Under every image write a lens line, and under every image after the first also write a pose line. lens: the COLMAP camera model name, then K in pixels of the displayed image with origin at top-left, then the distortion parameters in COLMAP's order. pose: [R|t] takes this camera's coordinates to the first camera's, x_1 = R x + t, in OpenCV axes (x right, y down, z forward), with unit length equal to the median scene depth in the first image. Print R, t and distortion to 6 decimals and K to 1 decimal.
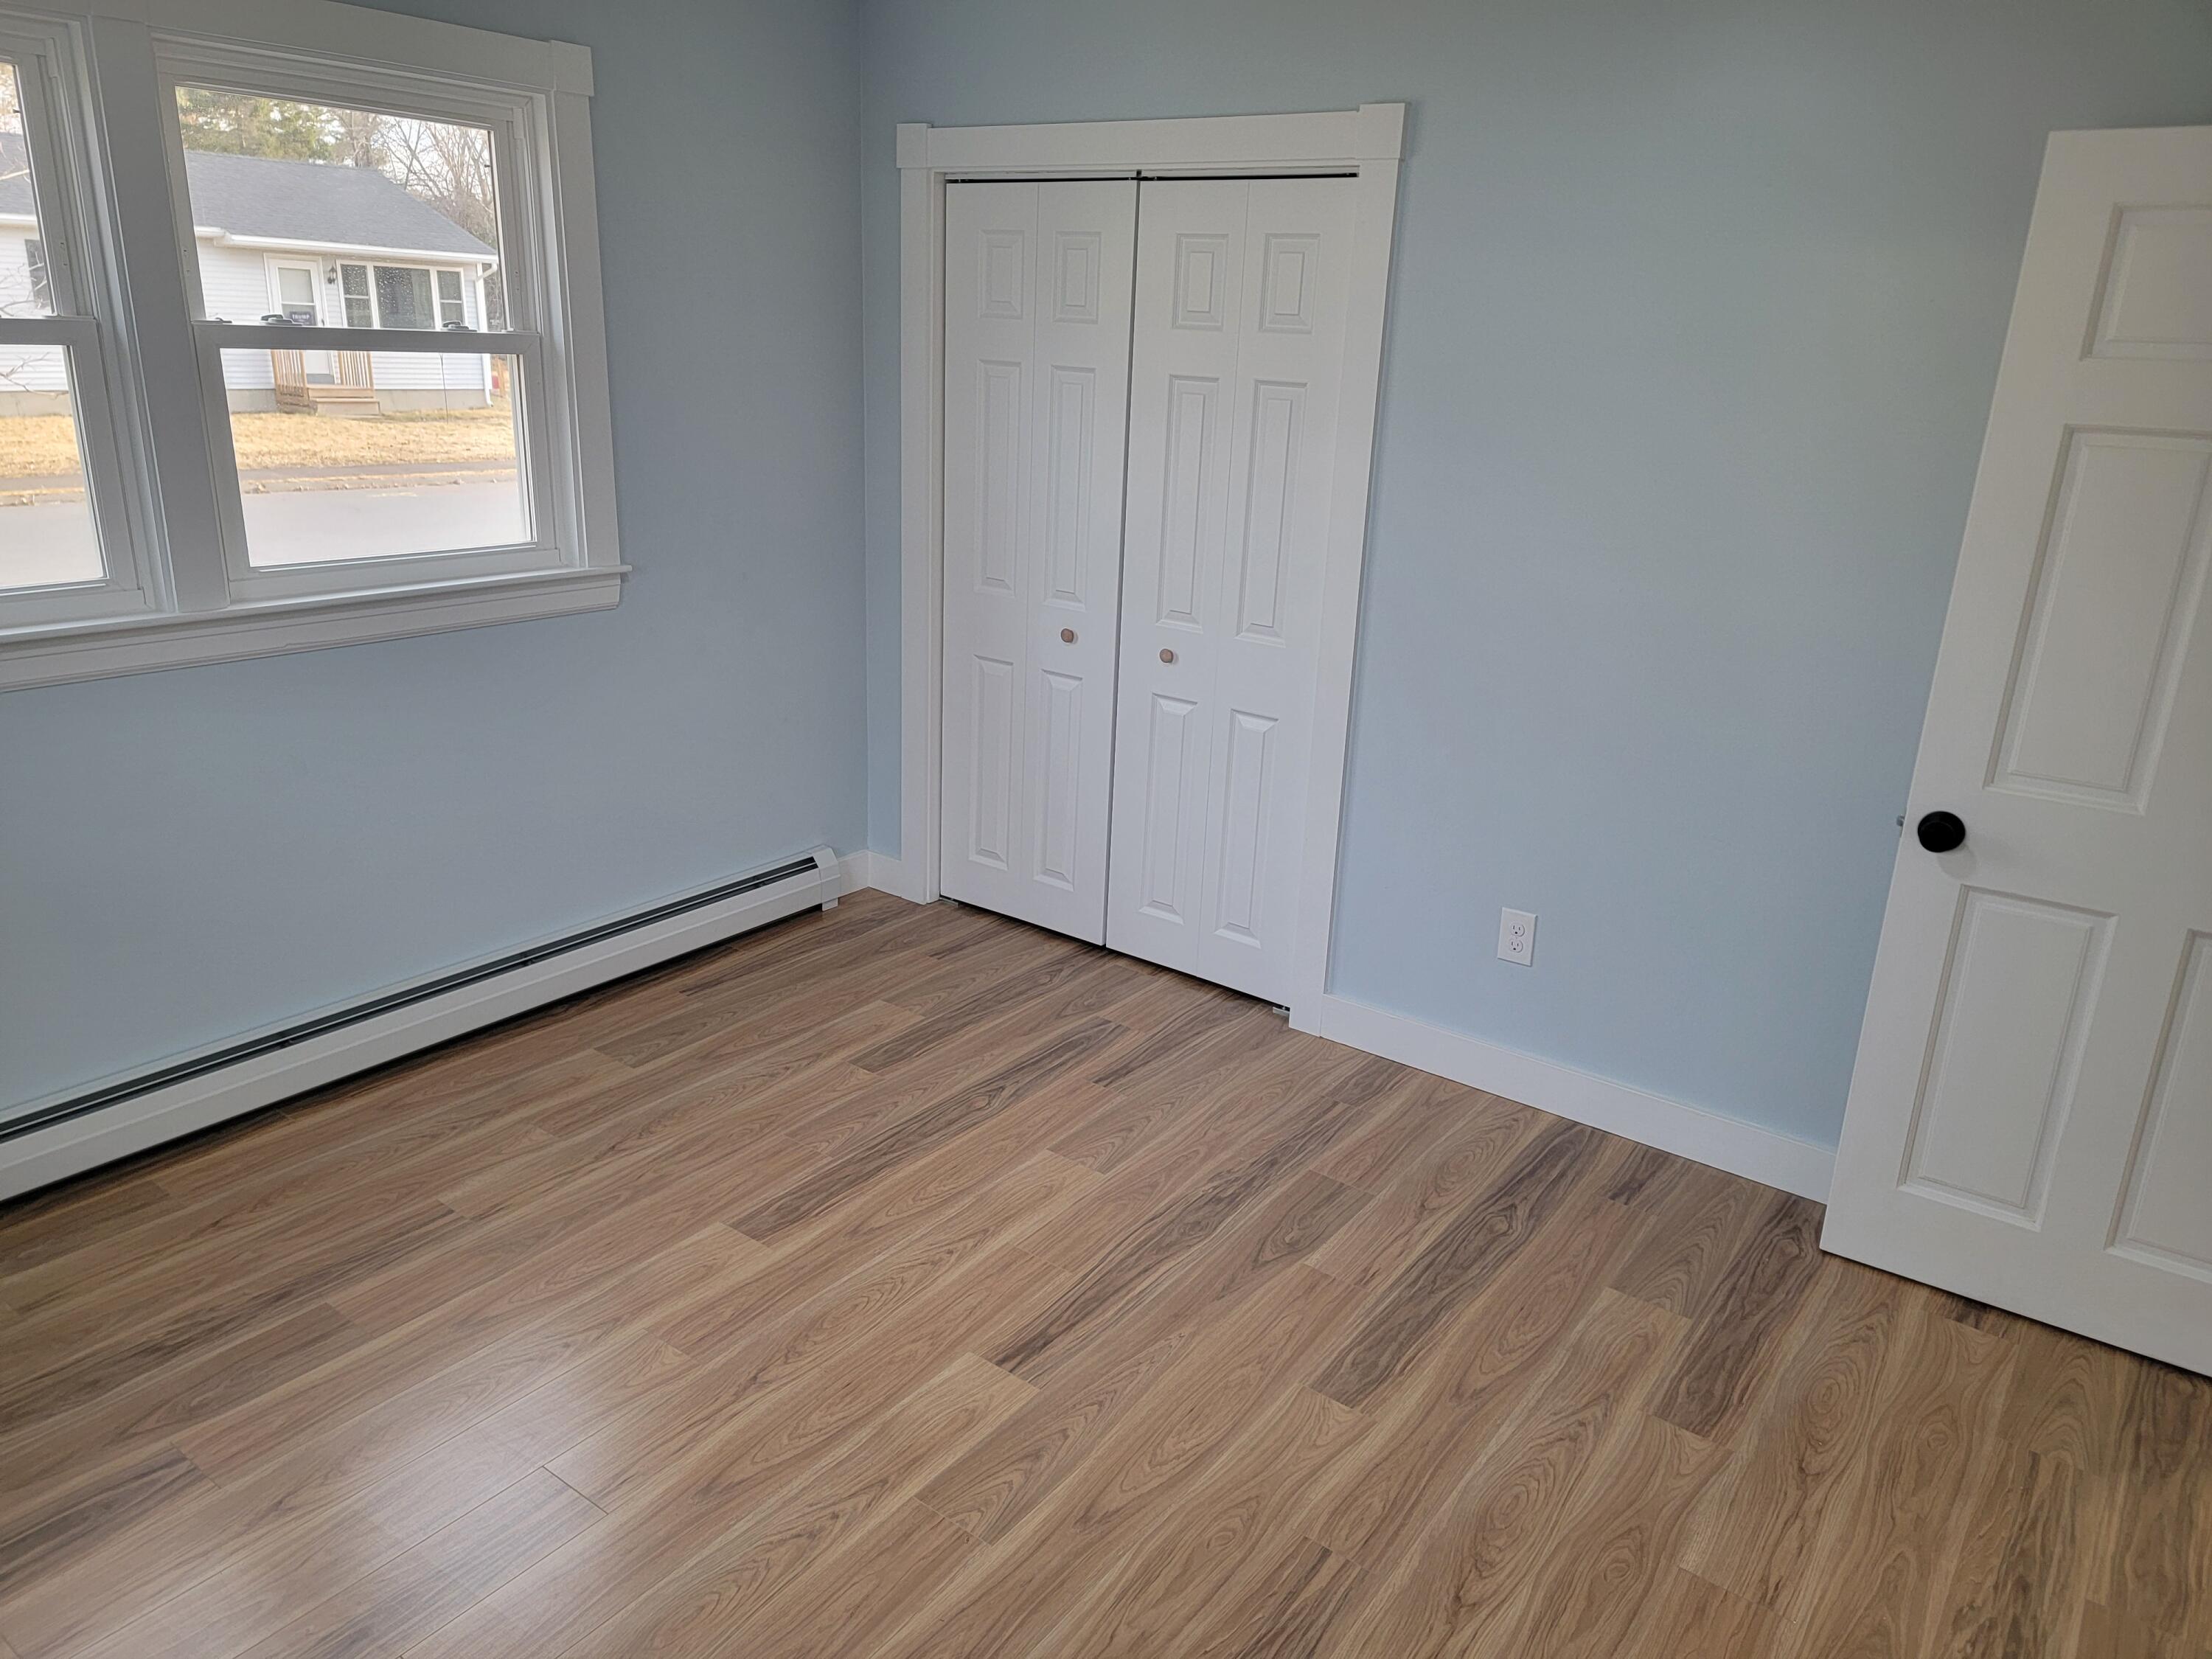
lens RADIAL K [[1547.8, 0, 1113.5], [0, 1547.8, 833.8], [0, 0, 1]] dist [0.099019, -0.079550]
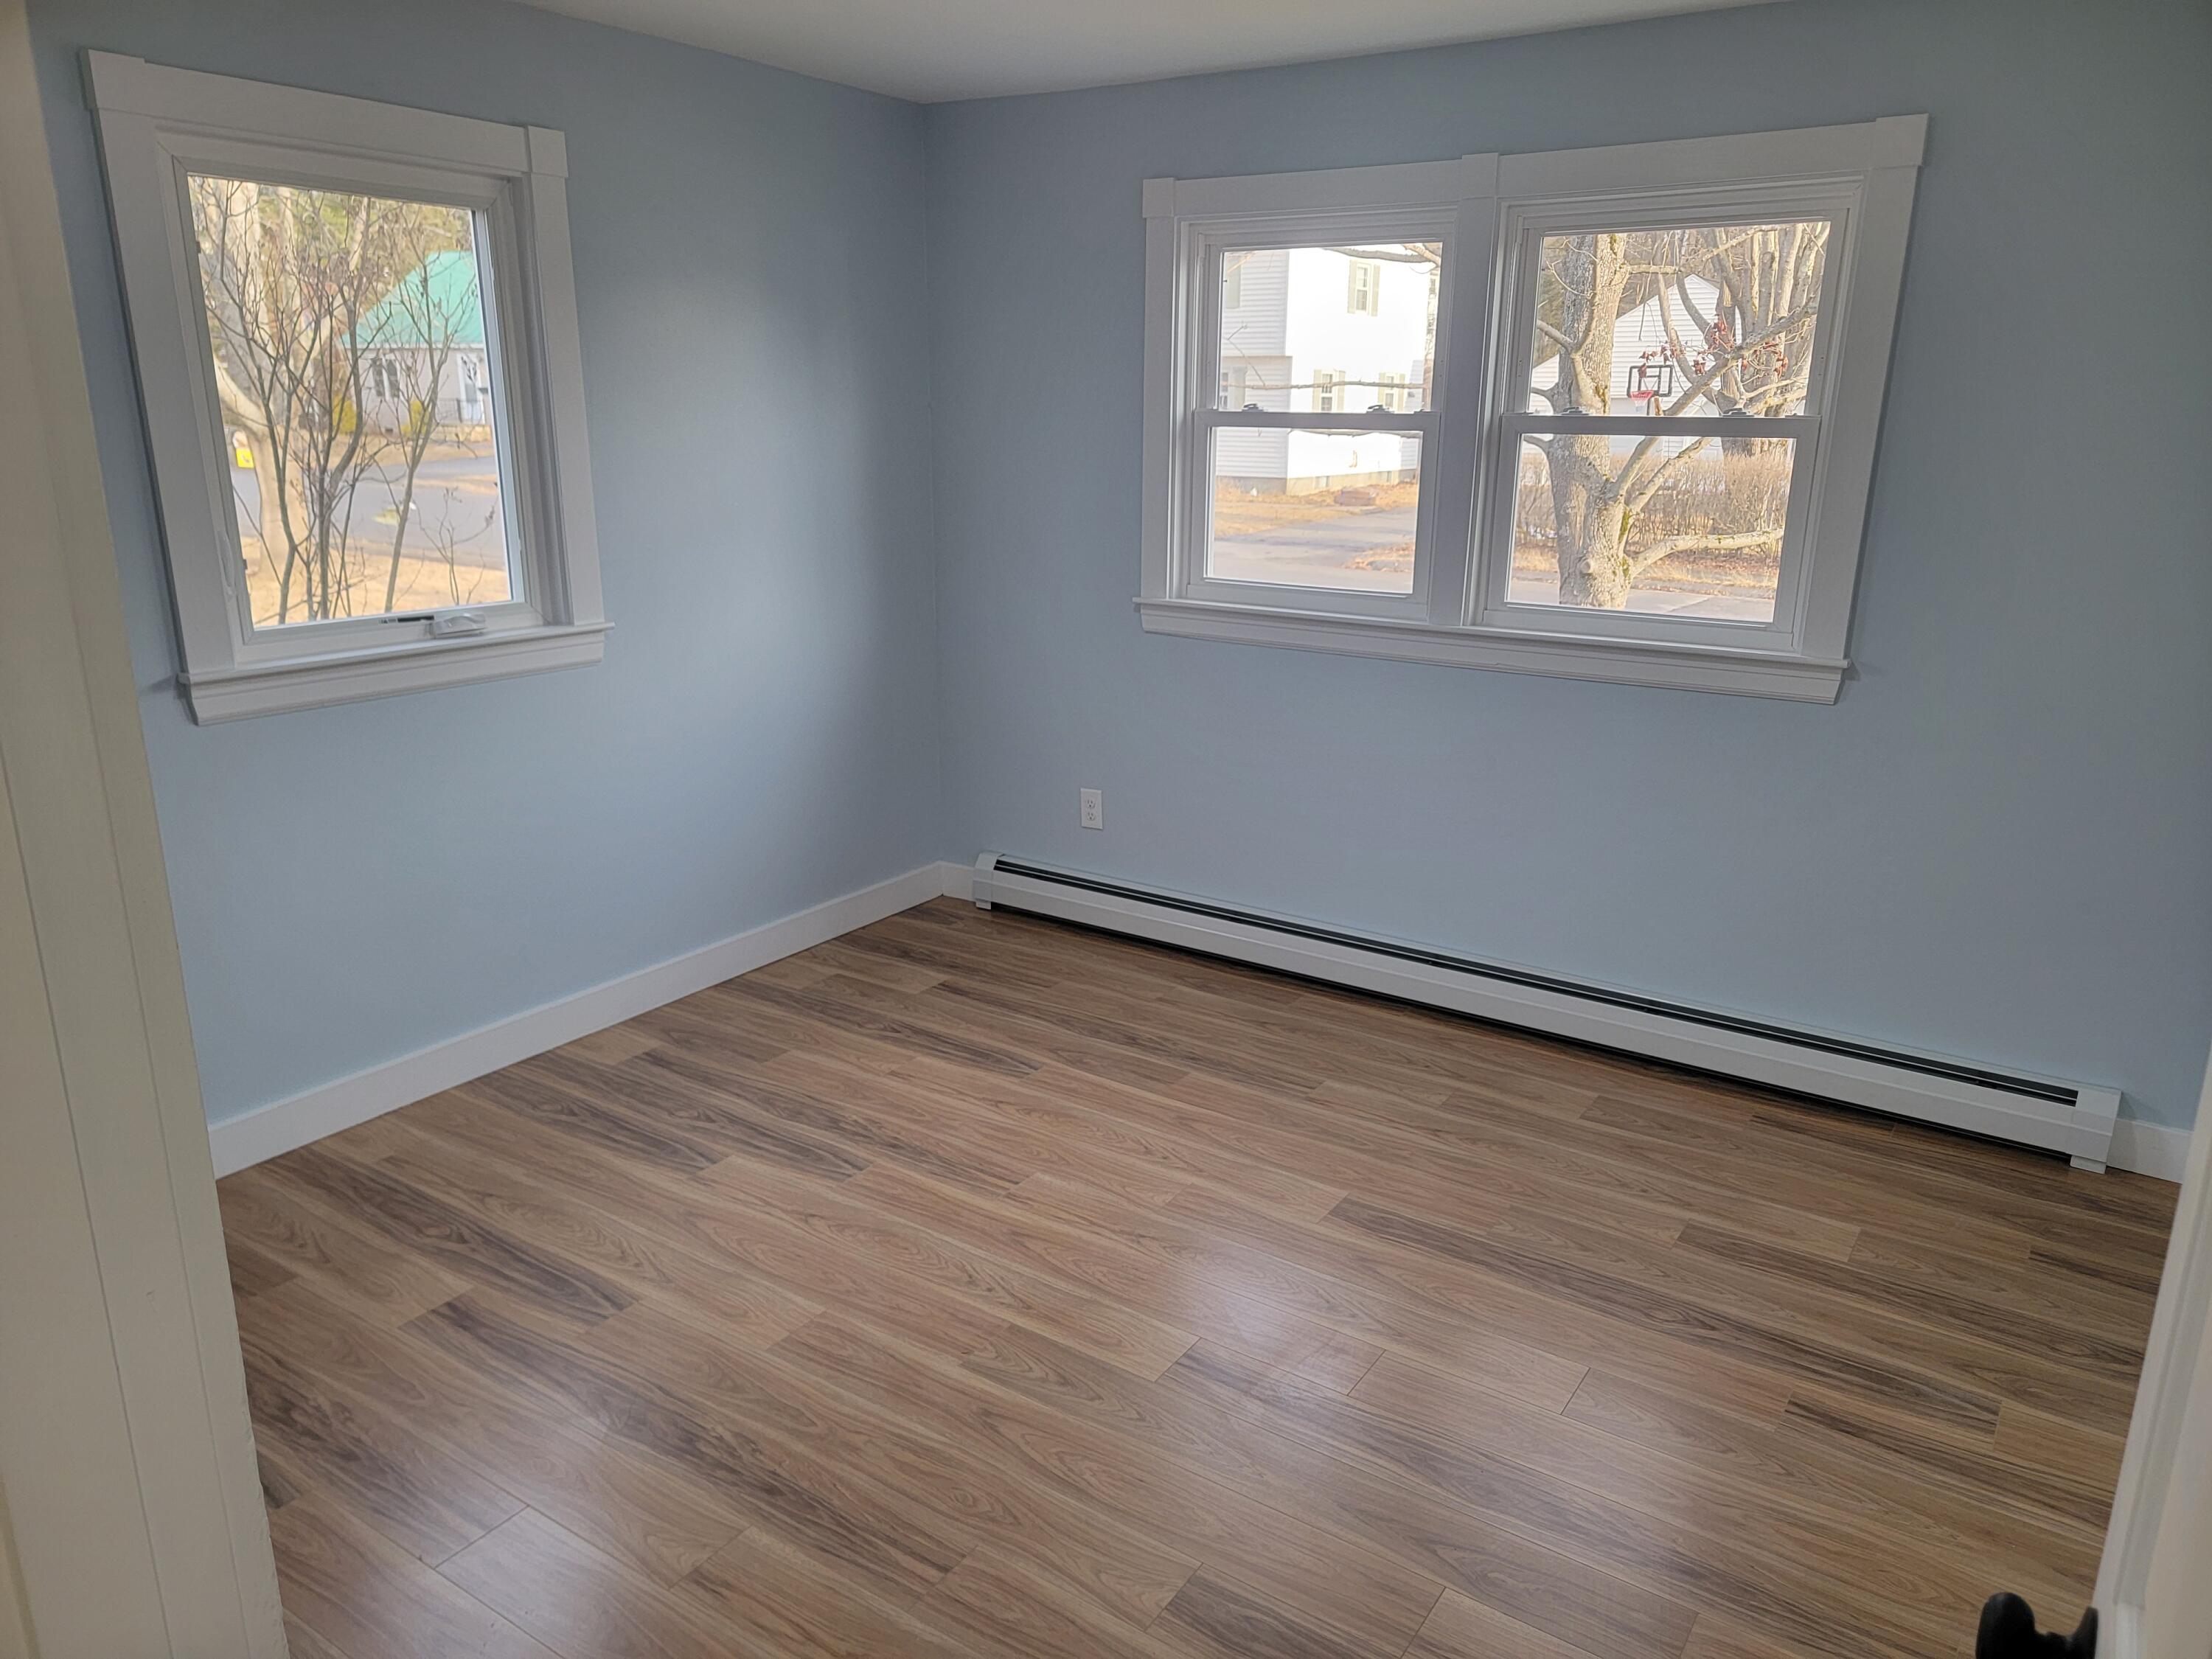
lens RADIAL K [[1547.8, 0, 1113.5], [0, 1547.8, 833.8], [0, 0, 1]] dist [0.099019, -0.079550]
pose [[0.040403, 0.234854, -0.971191, 0.792920], [-0.321660, 0.923299, 0.209891, -0.174344], [0.945993, 0.303913, 0.112848, 0.669368]]
